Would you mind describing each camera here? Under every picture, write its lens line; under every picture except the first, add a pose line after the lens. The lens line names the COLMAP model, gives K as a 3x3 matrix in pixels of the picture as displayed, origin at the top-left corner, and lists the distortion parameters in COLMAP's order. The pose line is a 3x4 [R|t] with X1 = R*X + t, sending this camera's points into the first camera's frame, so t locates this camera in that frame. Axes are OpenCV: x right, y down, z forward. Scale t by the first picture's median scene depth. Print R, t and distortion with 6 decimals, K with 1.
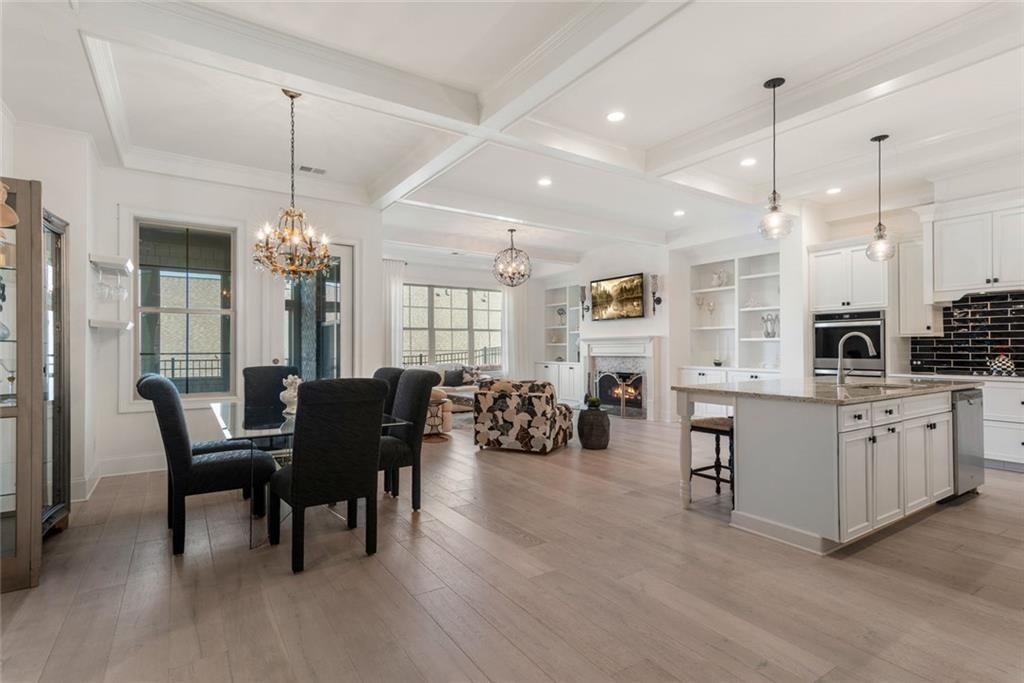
lens RADIAL K [[502.3, 0, 507.9], [0, 502.3, 341.2], [0, 0, 1]] dist [0.017345, 0.001188]
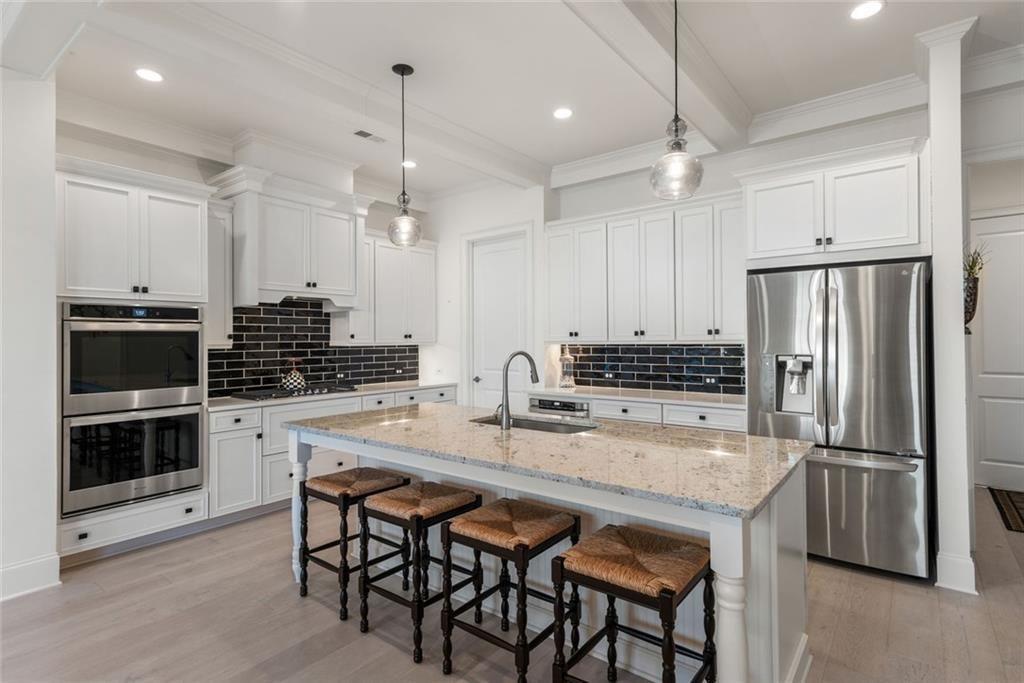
lens RADIAL K [[502.3, 0, 512.2], [0, 502.3, 335.4], [0, 0, 1]] dist [0.017345, 0.001188]
pose [[-0.319639, 0.010732, 0.947479, 0.021744], [-0.004565, 0.999907, -0.012866, -0.019494], [-0.947528, -0.008437, -0.319560, 0.802160]]
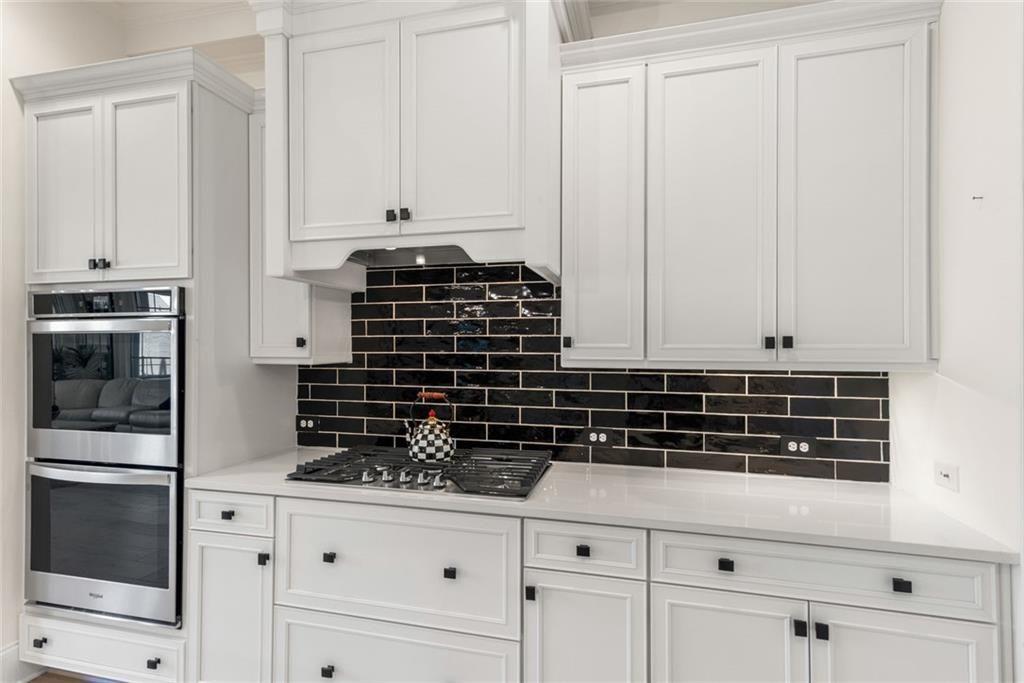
lens RADIAL K [[502.3, 0, 512.0], [0, 502.3, 340.6], [0, 0, 1]] dist [0.017345, 0.001188]
pose [[0.741262, 0.009118, 0.671154, 0.652315], [-0.011747, 0.999931, -0.000611, -0.027638], [-0.671113, -0.007431, 0.741318, 0.581832]]
